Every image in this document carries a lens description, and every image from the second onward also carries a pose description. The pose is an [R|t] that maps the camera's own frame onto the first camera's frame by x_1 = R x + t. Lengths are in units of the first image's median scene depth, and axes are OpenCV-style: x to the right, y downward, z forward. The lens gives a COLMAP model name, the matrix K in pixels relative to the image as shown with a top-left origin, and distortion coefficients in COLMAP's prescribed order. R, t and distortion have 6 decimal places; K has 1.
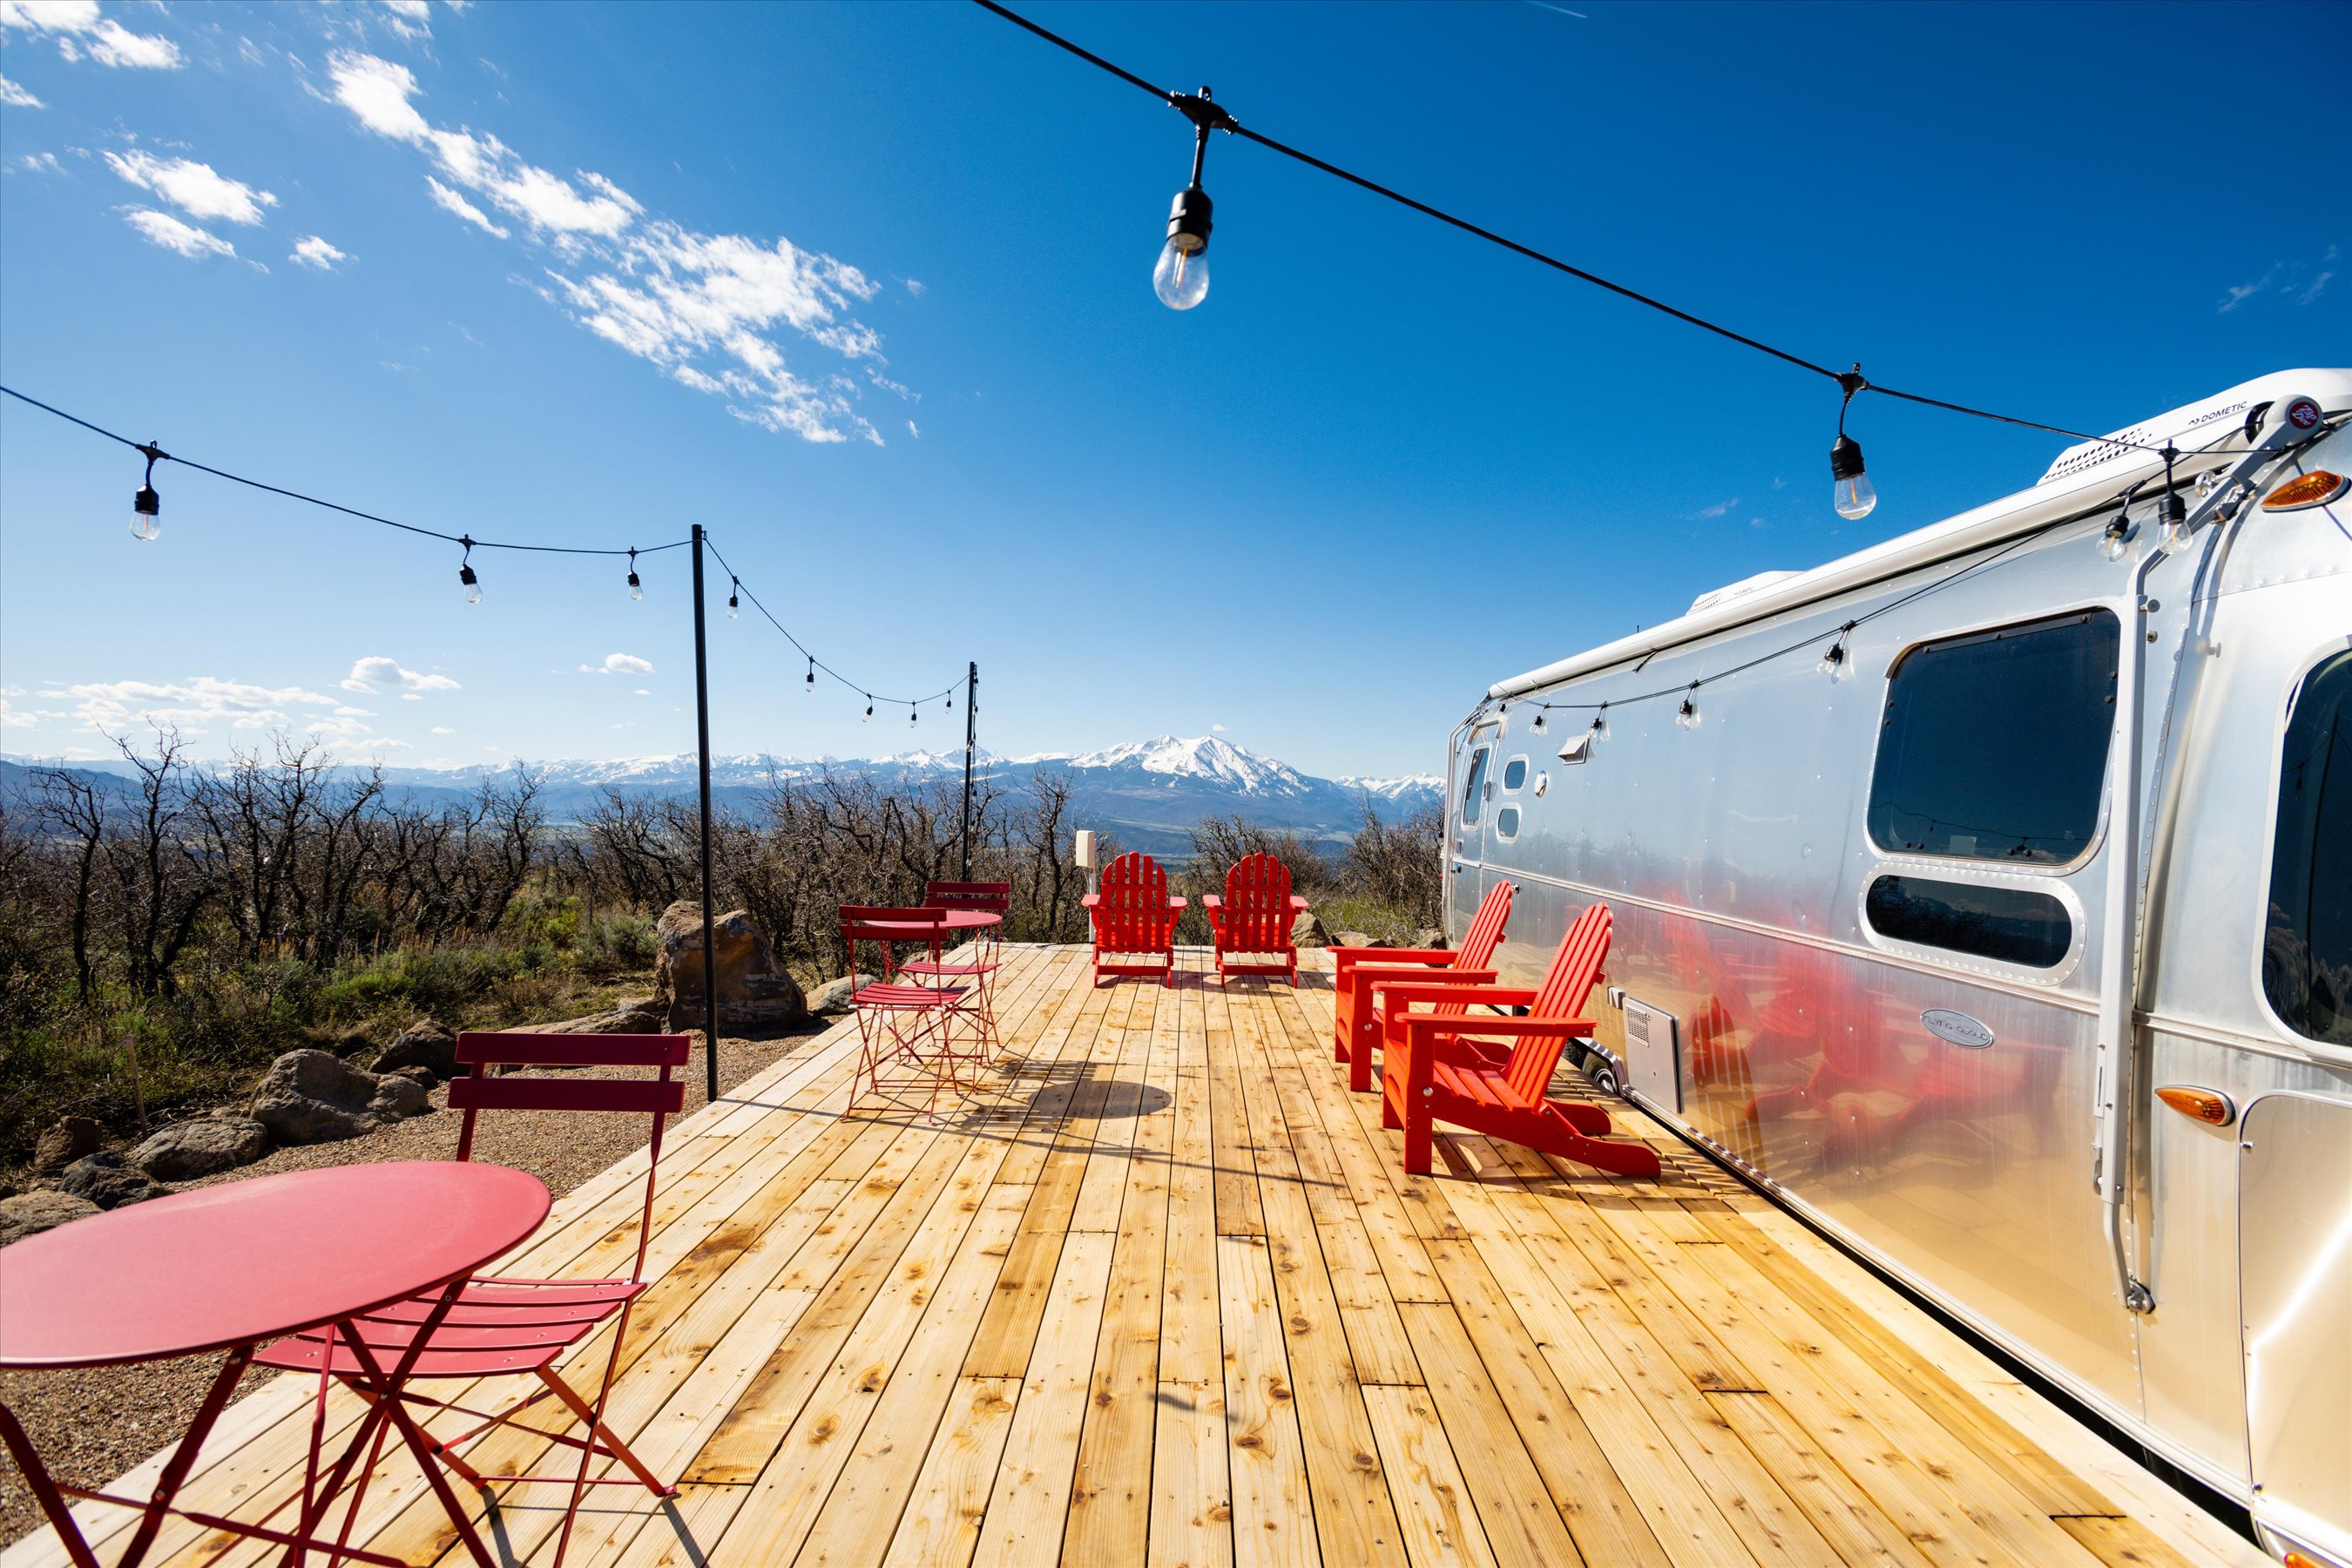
lens RADIAL K [[1123.4, 0, 1165.9], [0, 1123.4, 780.7], [0, 0, 1]] dist [-0.014242, 0.000987]
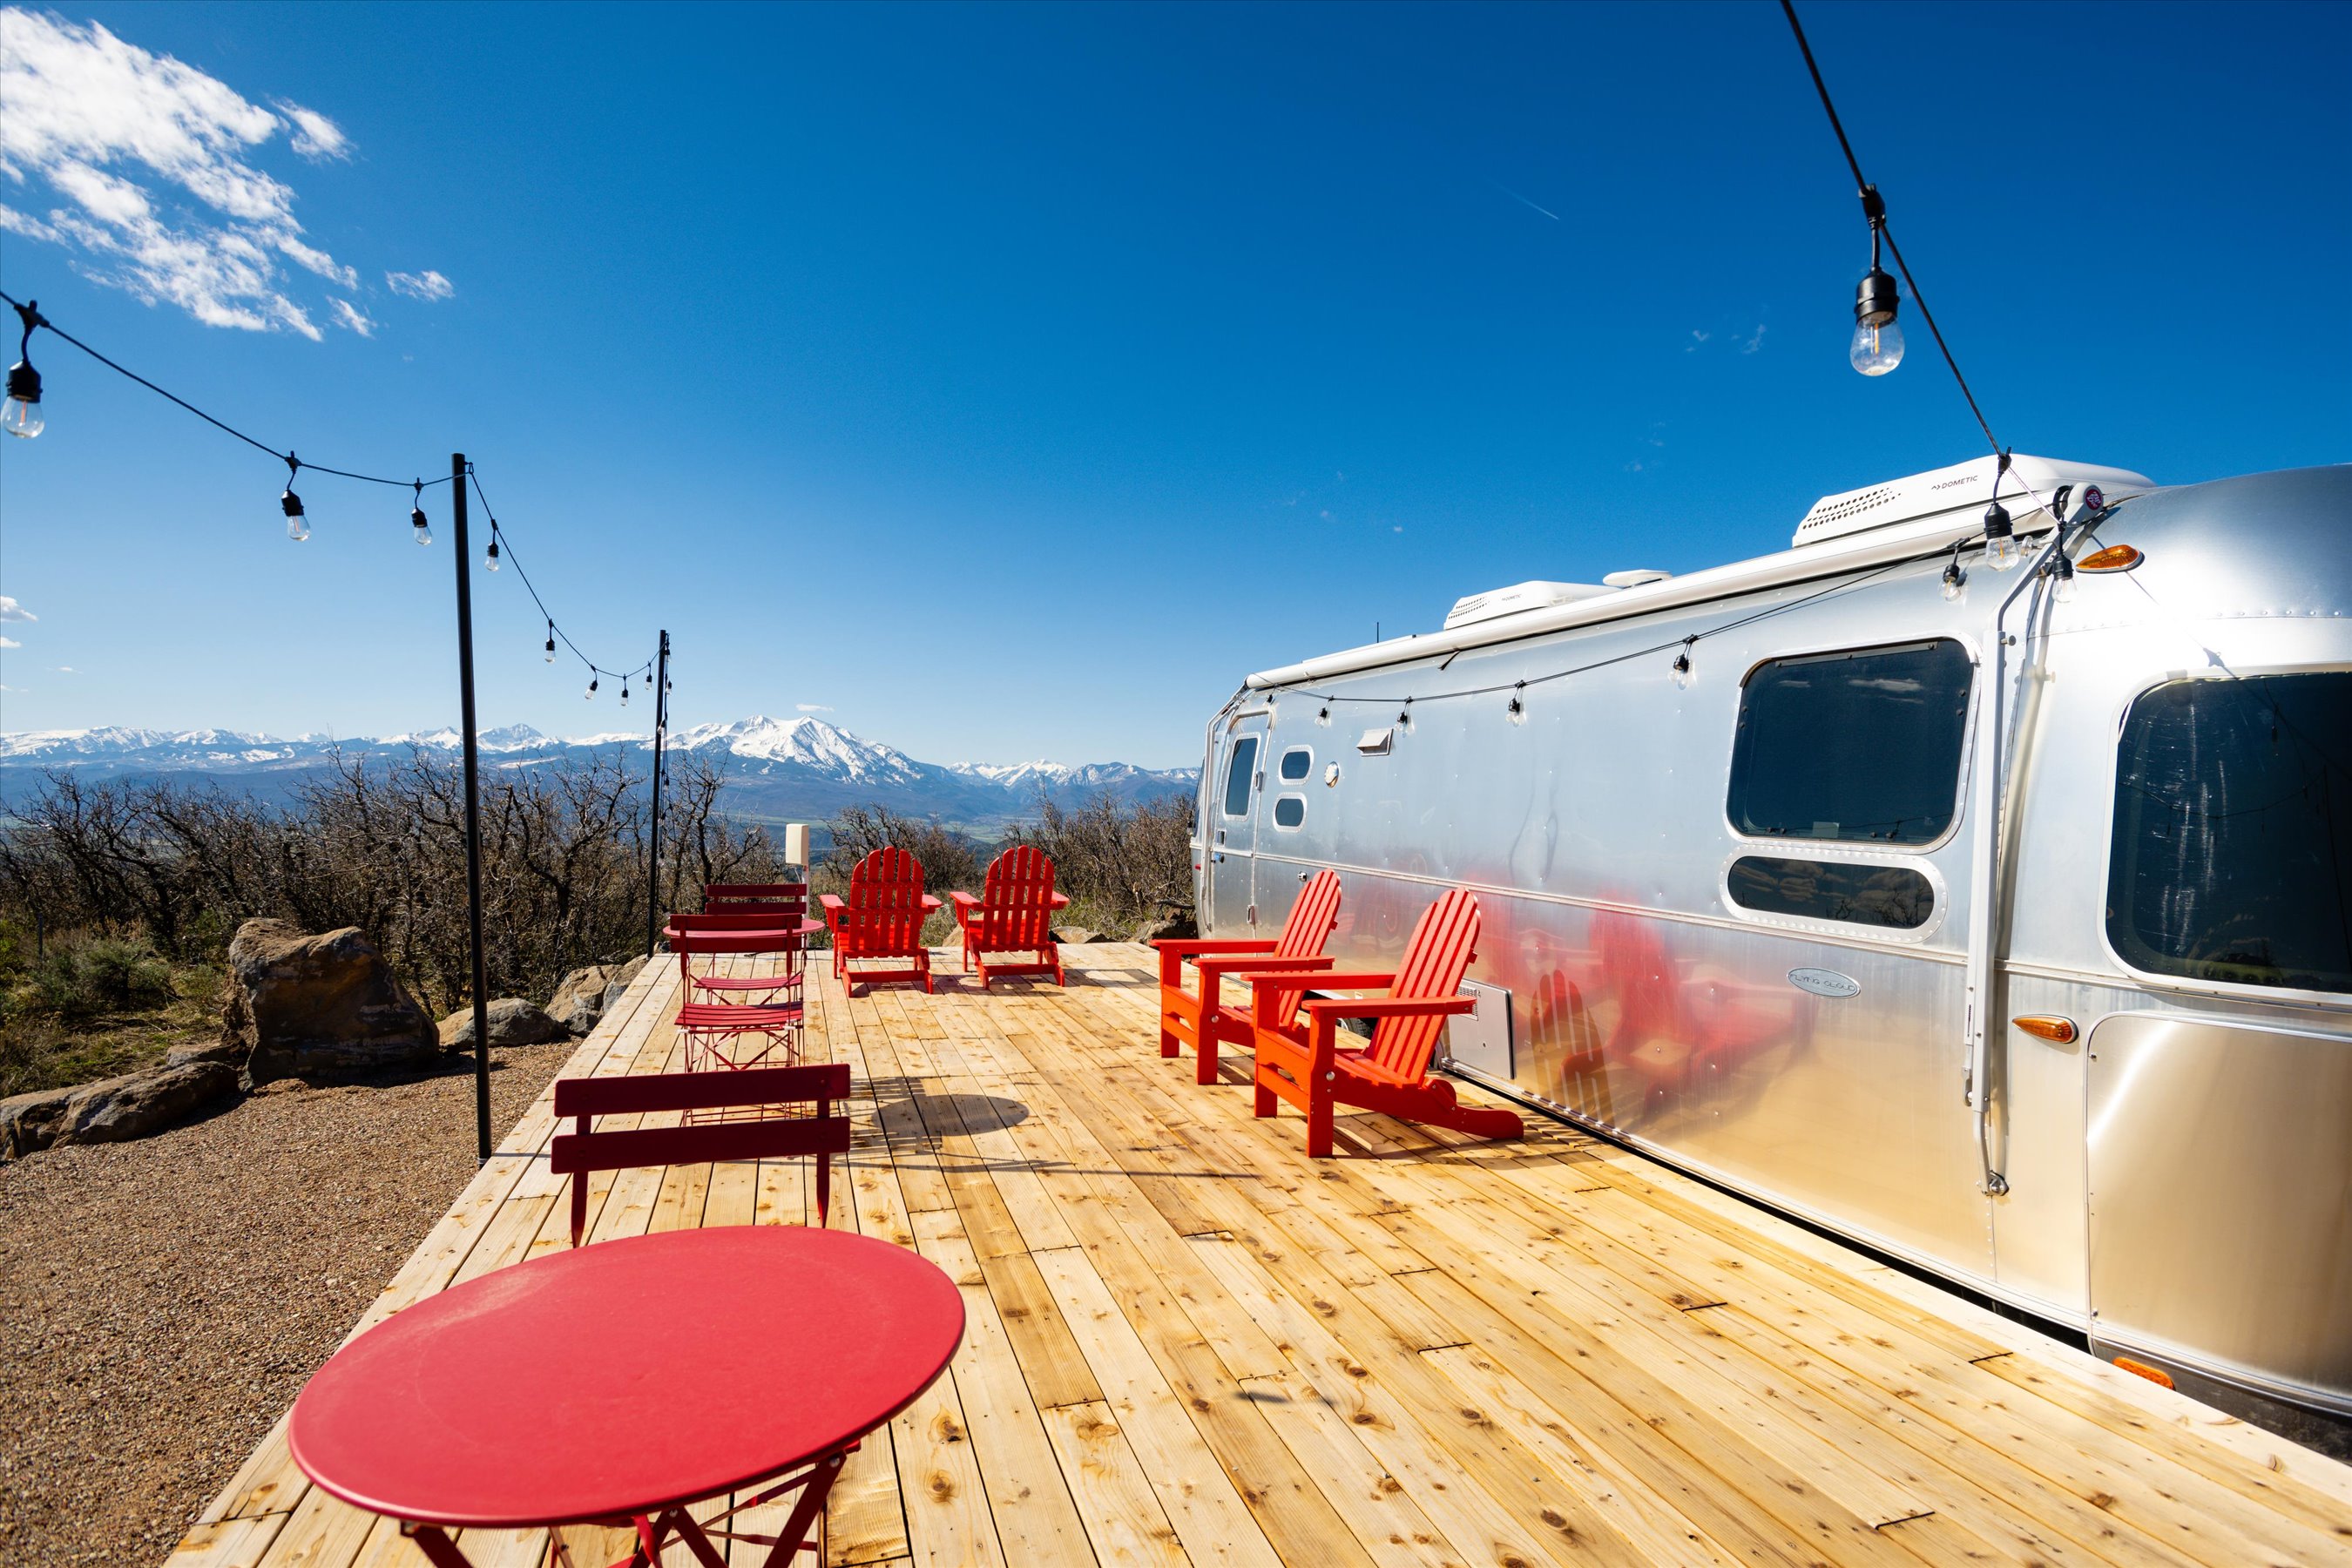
lens RADIAL K [[1194.3, 0, 1169.3], [0, 1194.3, 780.5], [0, 0, 1]] dist [-0.022910, 0.002882]
pose [[0.945214, 0.001509, 0.326448, -0.217419], [-0.005086, 0.999936, 0.010106, -0.002655], [-0.326412, -0.011213, 0.945161, 0.016713]]
